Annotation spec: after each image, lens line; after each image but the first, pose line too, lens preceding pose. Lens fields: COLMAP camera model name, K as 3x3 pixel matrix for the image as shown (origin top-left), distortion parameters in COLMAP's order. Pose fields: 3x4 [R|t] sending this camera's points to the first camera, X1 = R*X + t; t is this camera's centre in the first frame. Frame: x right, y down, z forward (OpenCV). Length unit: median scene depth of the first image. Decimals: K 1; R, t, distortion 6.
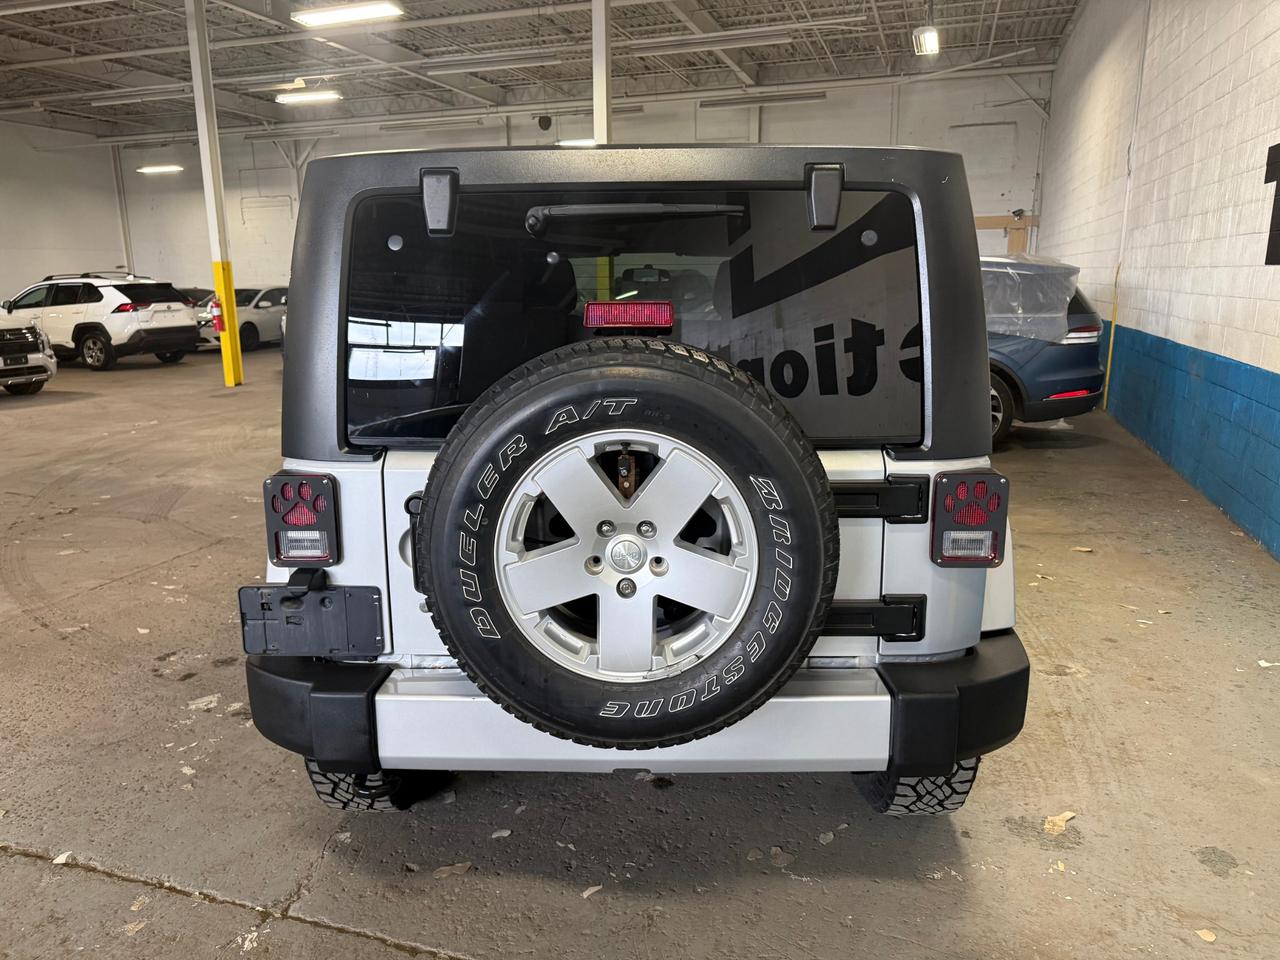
lens RADIAL K [[918.2, 0, 642.1], [0, 918.2, 486.3], [0, 0, 1]] dist [0.015280, -0.018272]
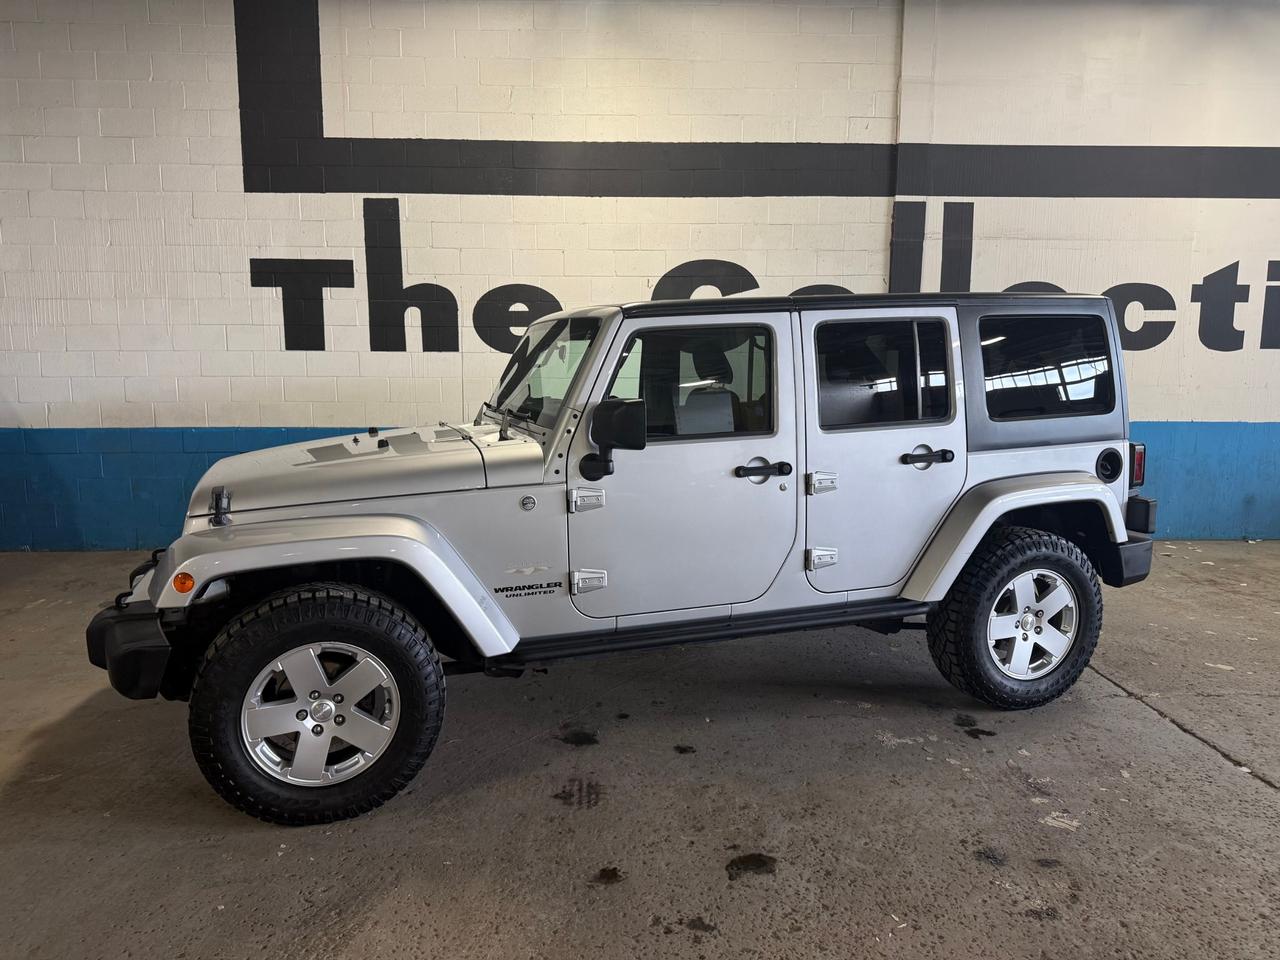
lens RADIAL K [[901.2, 0, 640.0], [0, 901.2, 480.0], [0, 0, 1]] dist [0.085772, -0.143733]
pose [[-0.370413, -0.114800, 0.921745, -1.582126], [0.210387, 0.956175, 0.203635, -0.497544], [-0.904727, 0.269352, -0.330028, 2.265962]]
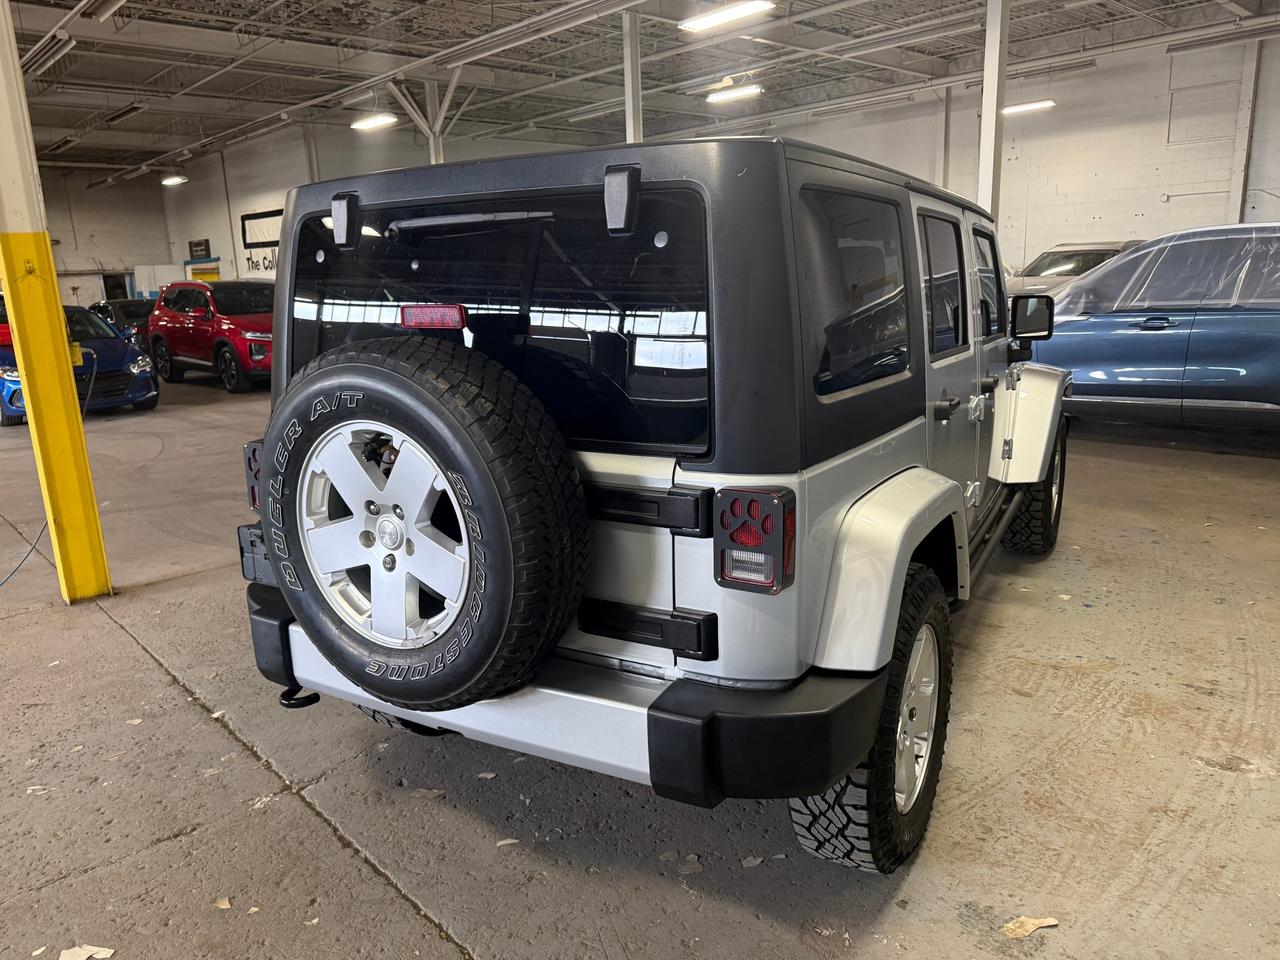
lens RADIAL K [[918.2, 0, 642.1], [0, 918.2, 486.3], [0, 0, 1]] dist [0.015280, -0.018272]
pose [[0.873606, 0.090730, -0.478101, 0.563402], [-0.081309, 0.995869, 0.040415, -0.037501], [0.479793, 0.003567, 0.877374, 0.116037]]
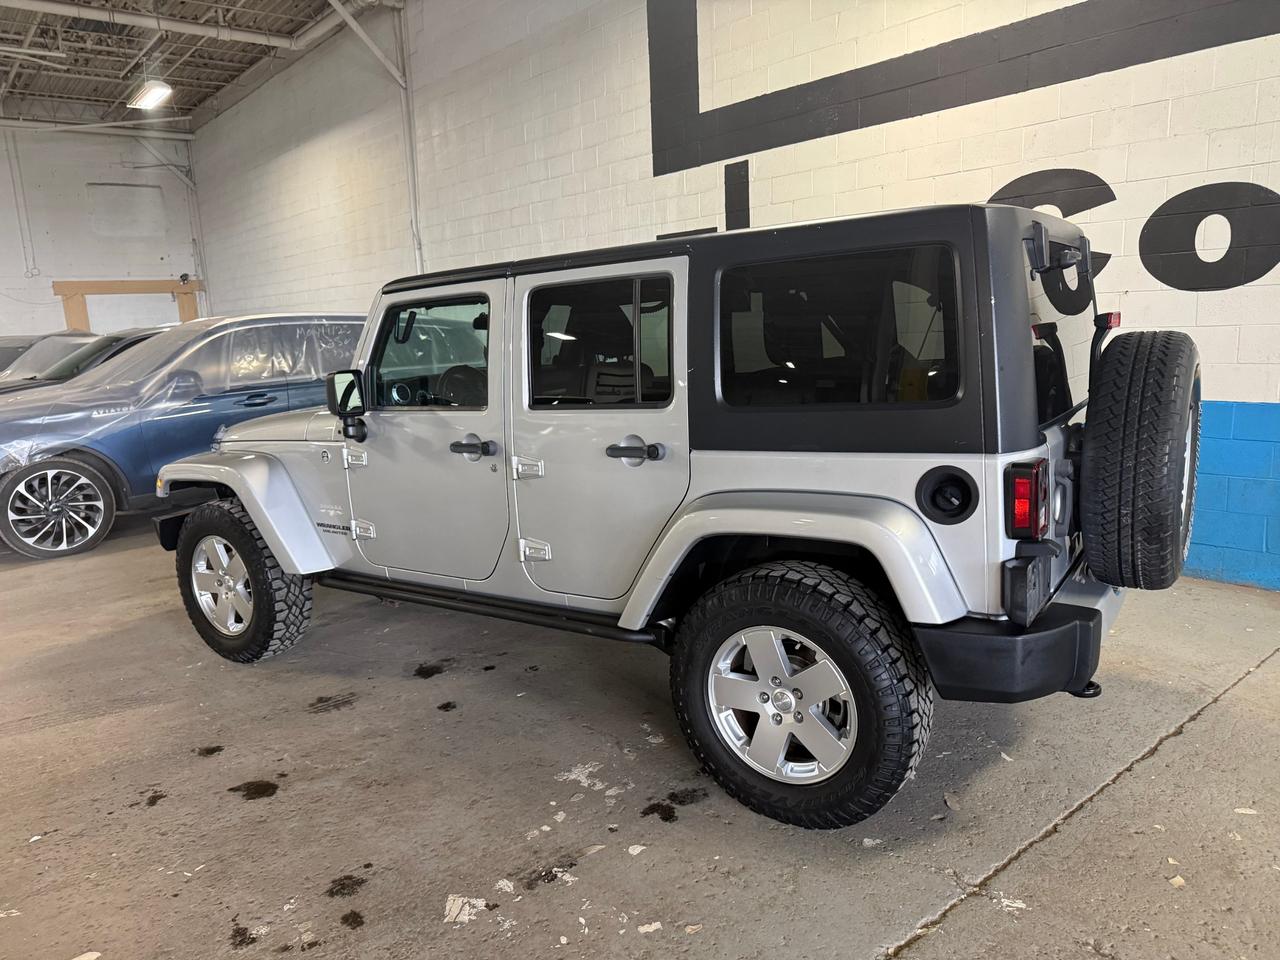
lens RADIAL K [[914.9, 0, 650.6], [0, 914.9, 478.0], [0, 0, 1]] dist [0.011292, -0.011973]
pose [[0.520186, -0.159852, 0.838960, -1.366238], [0.225379, 0.973199, 0.045686, -0.134218], [-0.823778, 0.165319, 0.542272, 0.625572]]
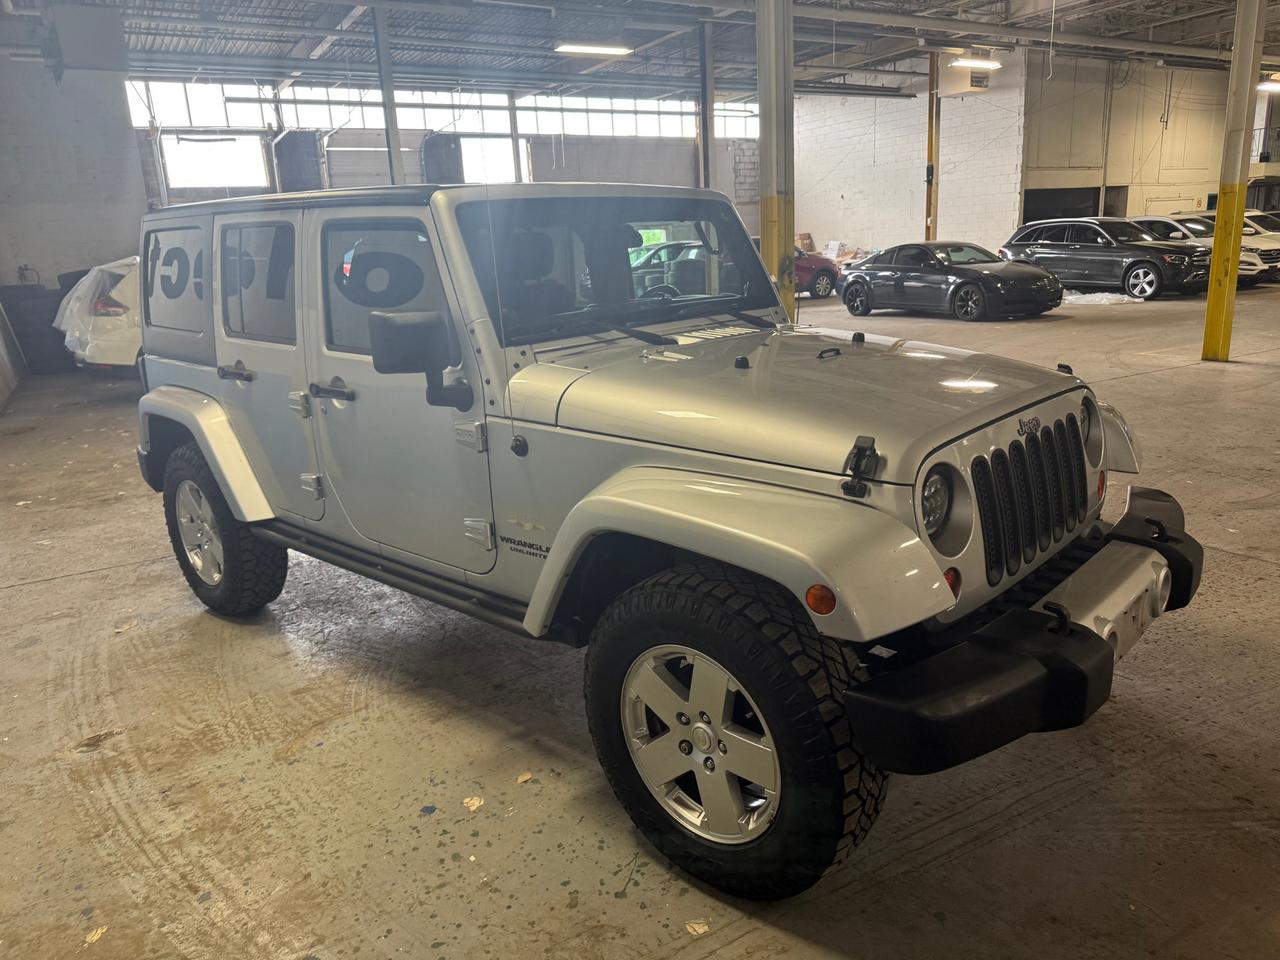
lens RADIAL K [[918.2, 0, 642.1], [0, 918.2, 486.3], [0, 0, 1]] dist [0.015280, -0.018272]
pose [[-0.676536, 0.227148, -0.700502, 1.000423], [-0.107592, 0.910543, 0.399168, -0.633424], [0.728508, 0.345420, -0.591576, 2.754520]]
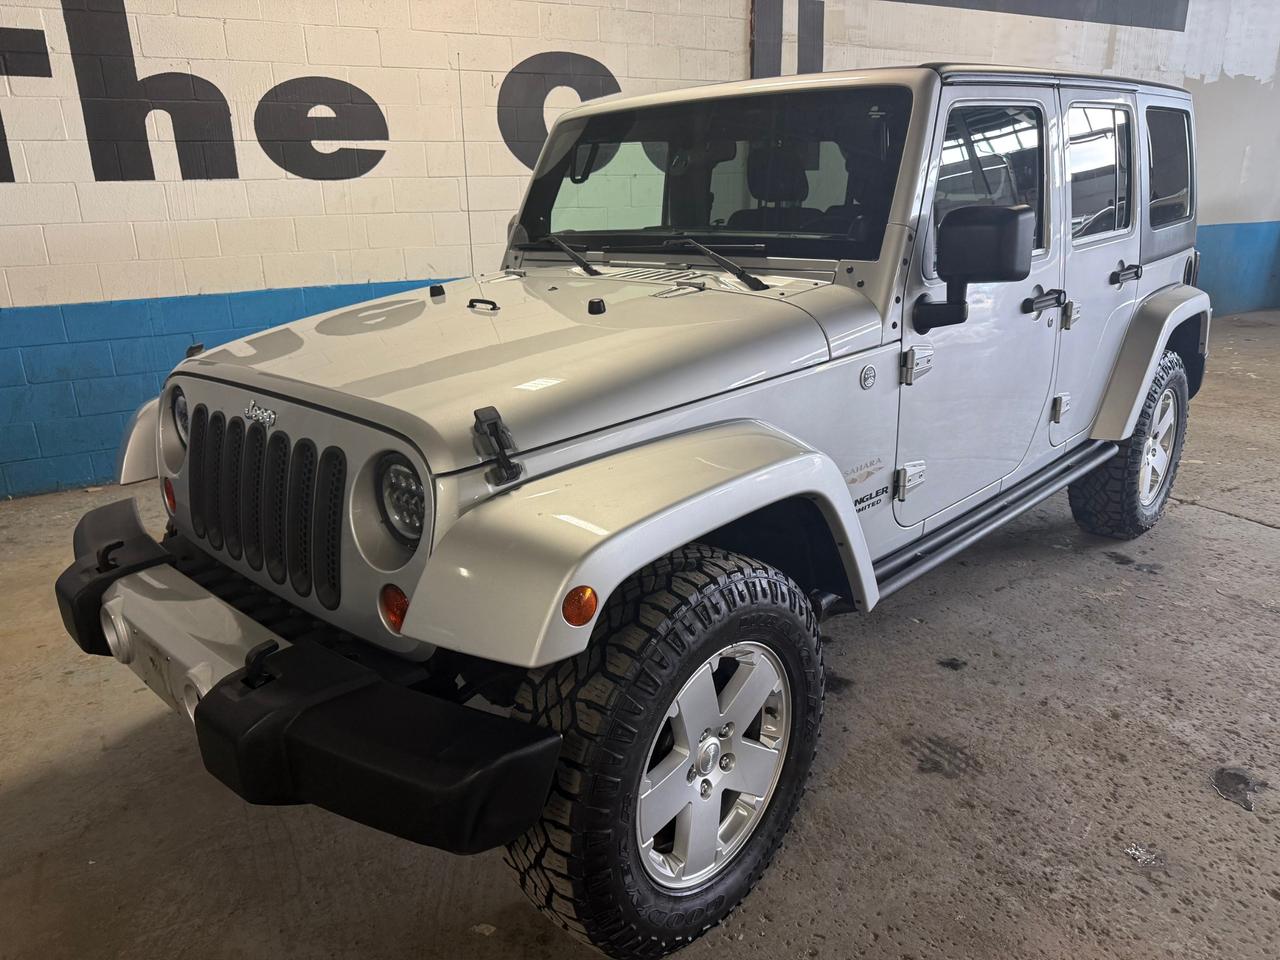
lens RADIAL K [[914.9, 0, 650.6], [0, 914.9, 478.0], [0, 0, 1]] dist [0.011292, -0.011973]
pose [[-0.758161, -0.163857, 0.631144, -0.712285], [0.177285, 0.879654, 0.441338, -0.574301], [-0.627504, 0.446498, -0.637870, 2.736495]]
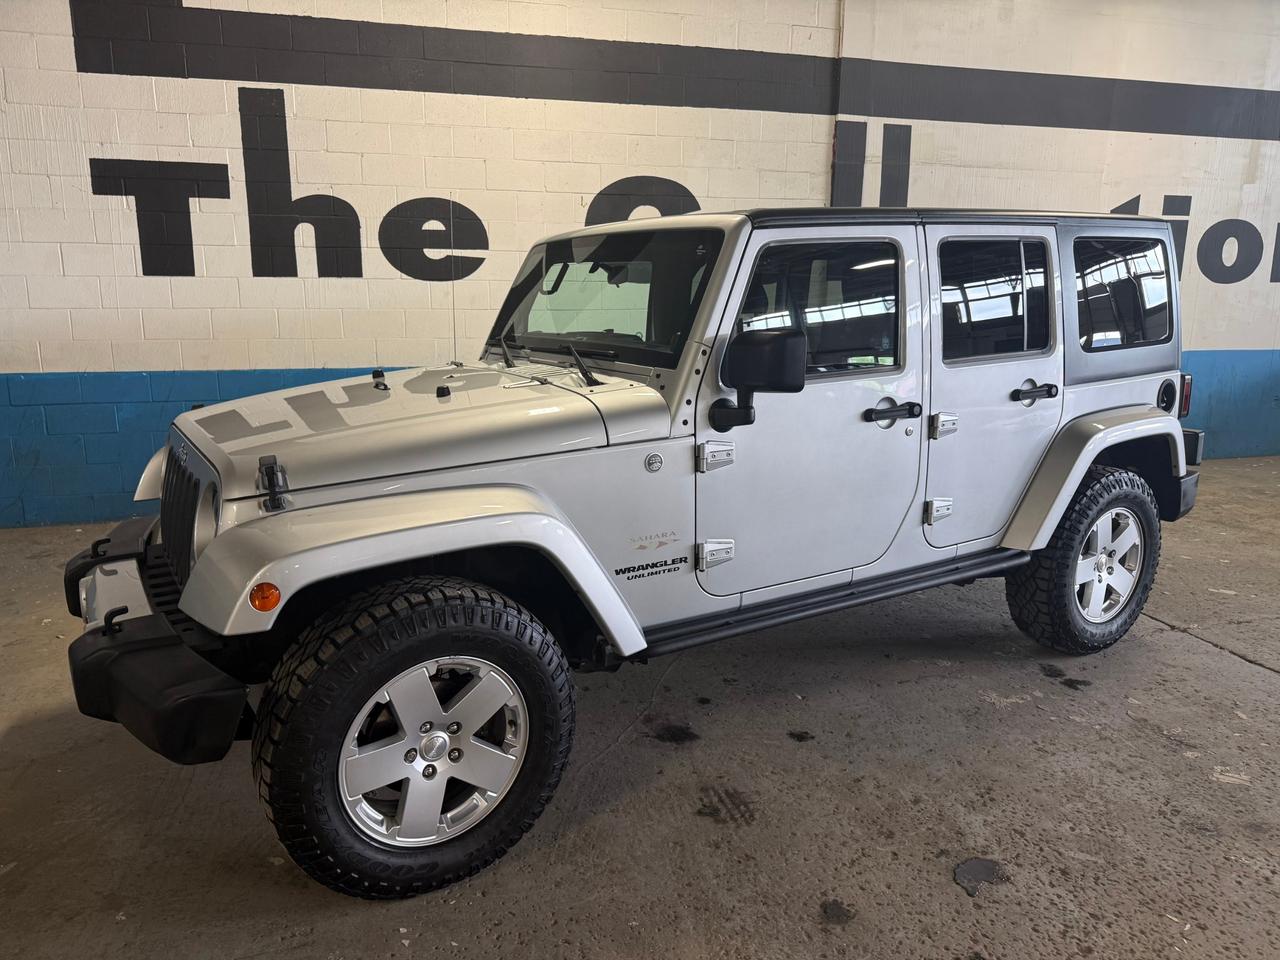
lens RADIAL K [[910.7, 0, 638.7], [0, 910.7, 475.5], [0, 0, 1]] dist [0.035679, -0.045504]
pose [[-0.569693, -0.153600, 0.807377, -1.154858], [0.186030, 0.932783, 0.308722, -0.549452], [-0.800527, 0.326073, -0.502825, 2.547288]]
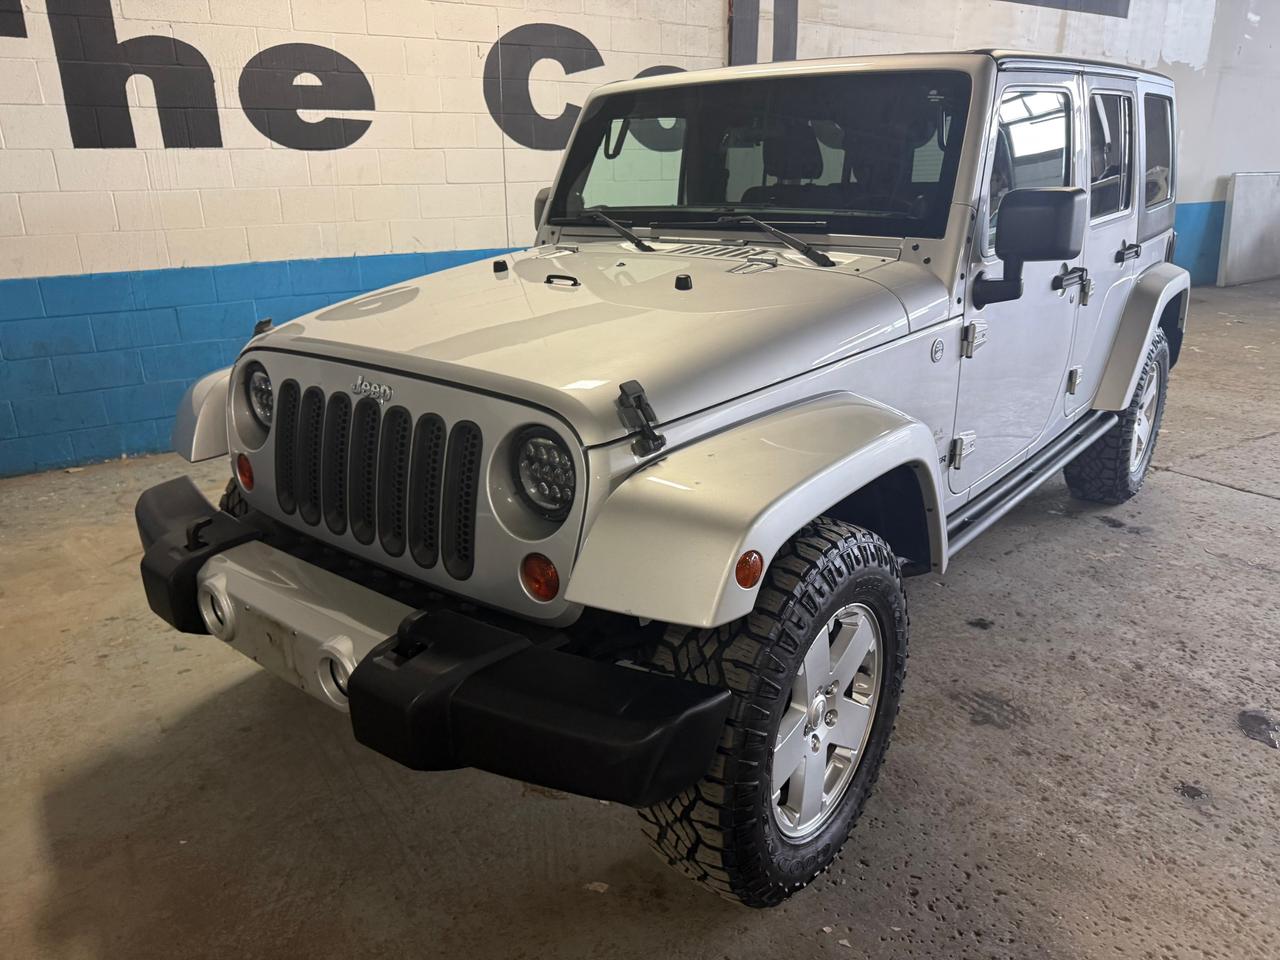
lens RADIAL K [[915.3, 0, 655.2], [0, 915.3, 473.3], [0, 0, 1]] dist [0.007925, -0.007064]
pose [[-0.808233, -0.167386, 0.564572, -0.610362], [0.150994, 0.867785, 0.473445, -0.607721], [-0.569175, 0.467901, -0.676098, 2.846419]]
